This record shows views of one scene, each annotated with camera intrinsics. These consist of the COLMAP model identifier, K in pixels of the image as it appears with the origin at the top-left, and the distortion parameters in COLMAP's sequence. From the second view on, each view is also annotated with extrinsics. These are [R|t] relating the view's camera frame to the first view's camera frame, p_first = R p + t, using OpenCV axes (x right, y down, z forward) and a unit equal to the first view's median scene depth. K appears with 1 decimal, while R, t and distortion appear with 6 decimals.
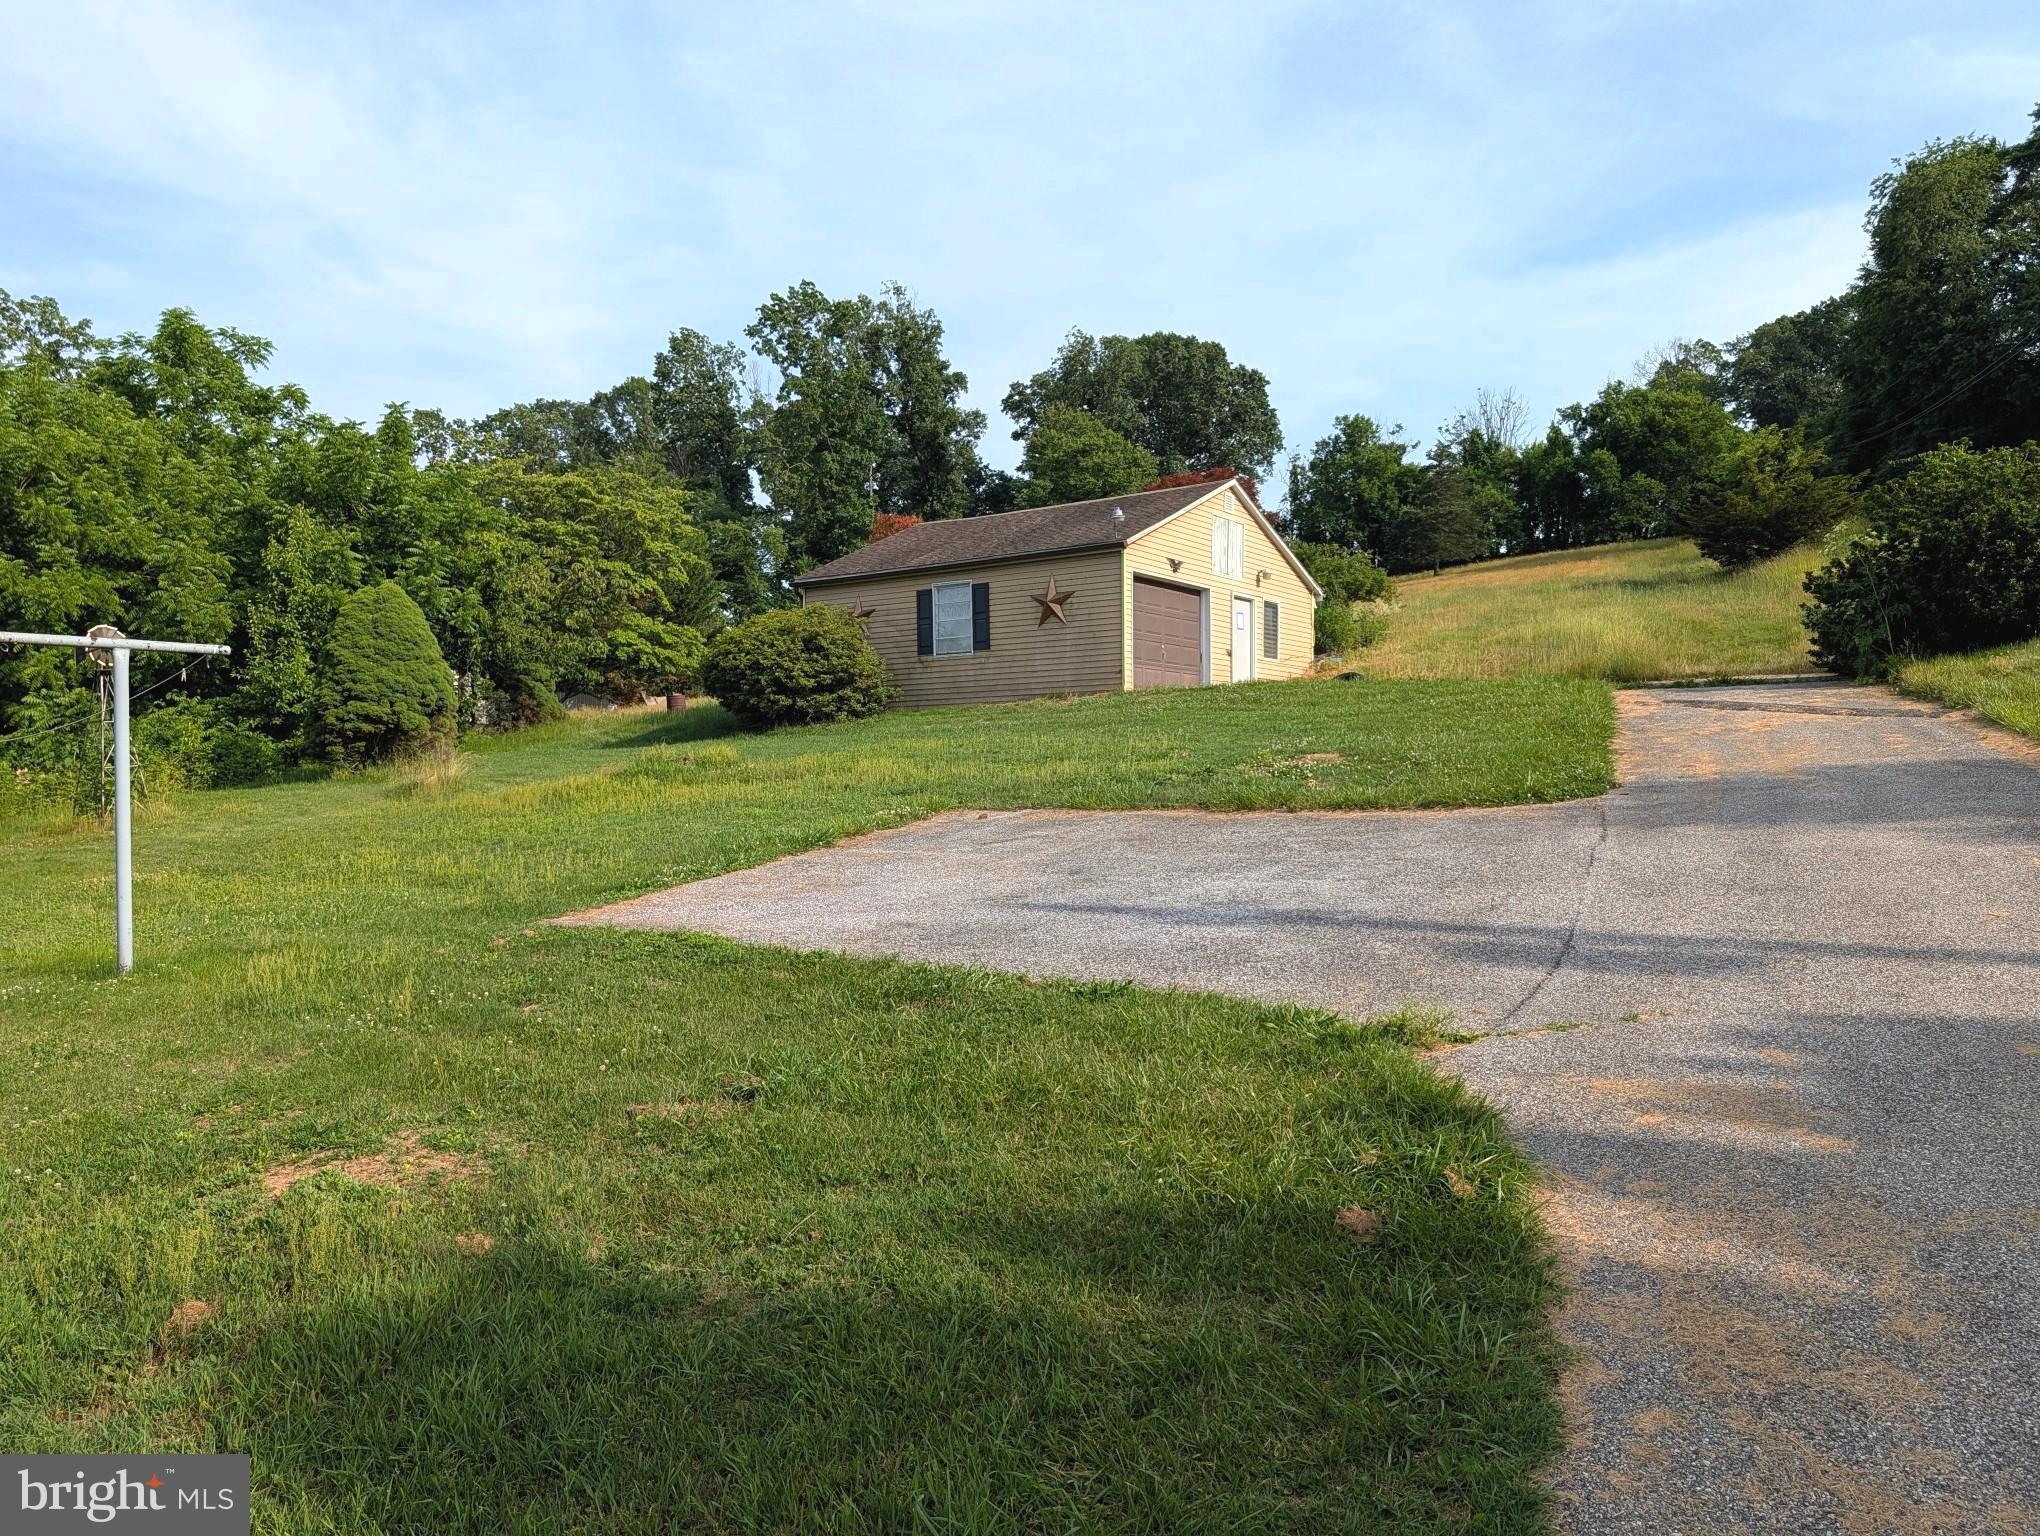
lens RADIAL K [[1453.3, 0, 1020.0], [0, 1453.3, 768.0], [0, 0, 1]] dist [0.021626, -0.003596]
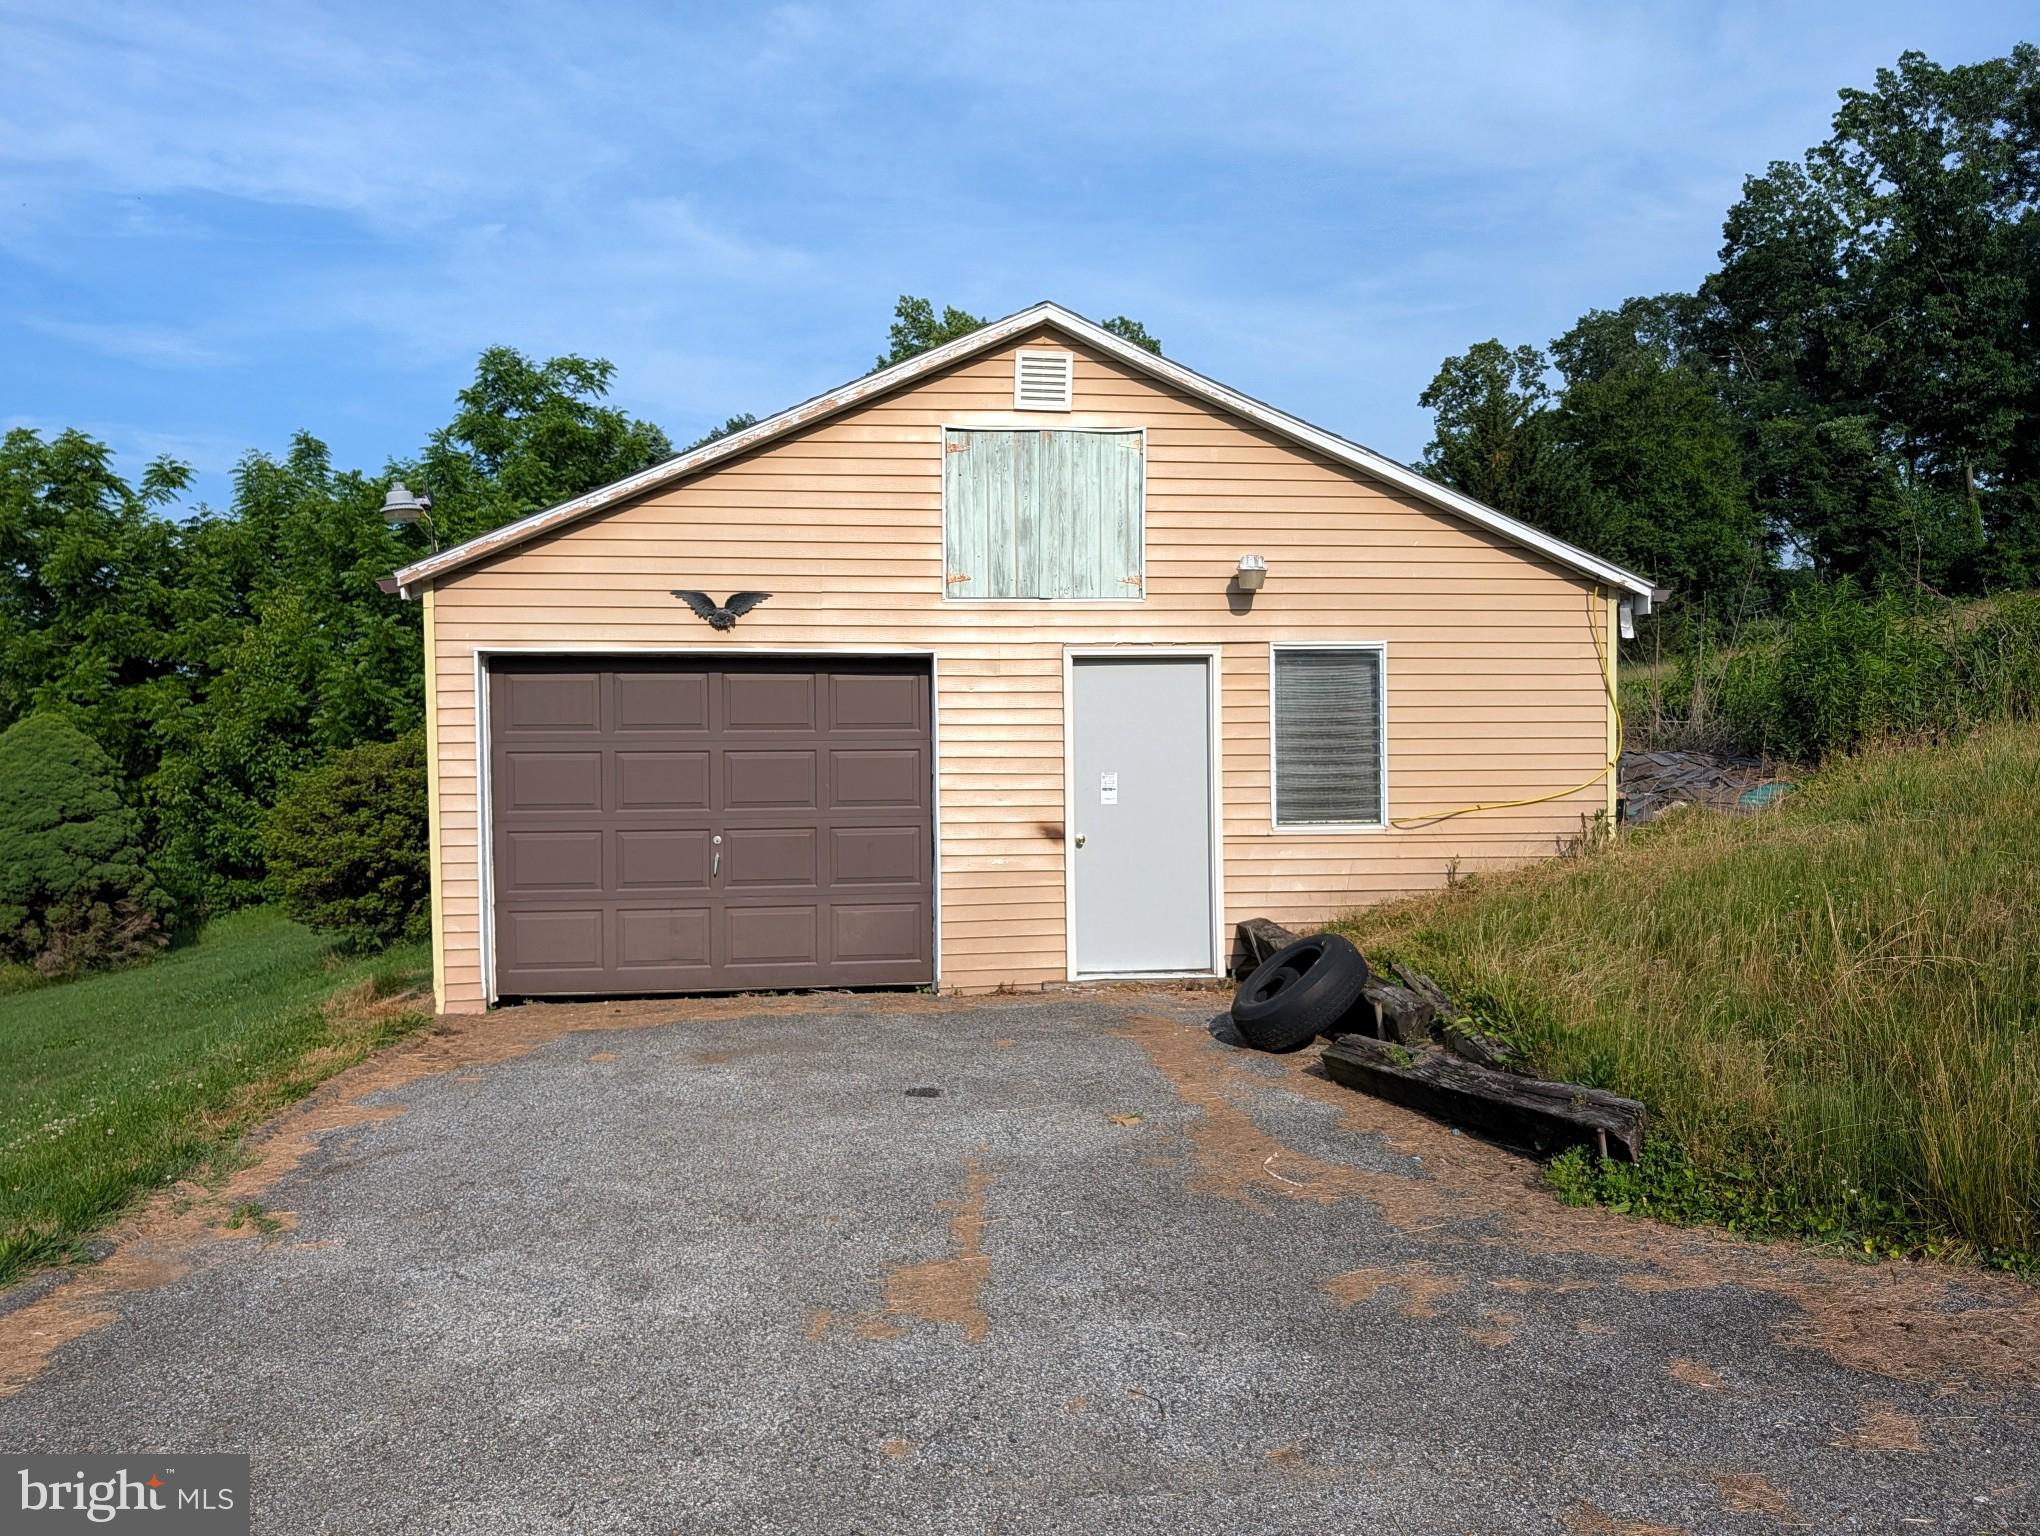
lens RADIAL K [[1453.3, 0, 1020.0], [0, 1453.3, 768.0], [0, 0, 1]] dist [0.021626, -0.003596]
pose [[0.662165, 0.027774, -0.748843, 0.093426], [0.009536, 0.998920, 0.045482, -0.025346], [0.749297, -0.037258, 0.661185, 0.179055]]
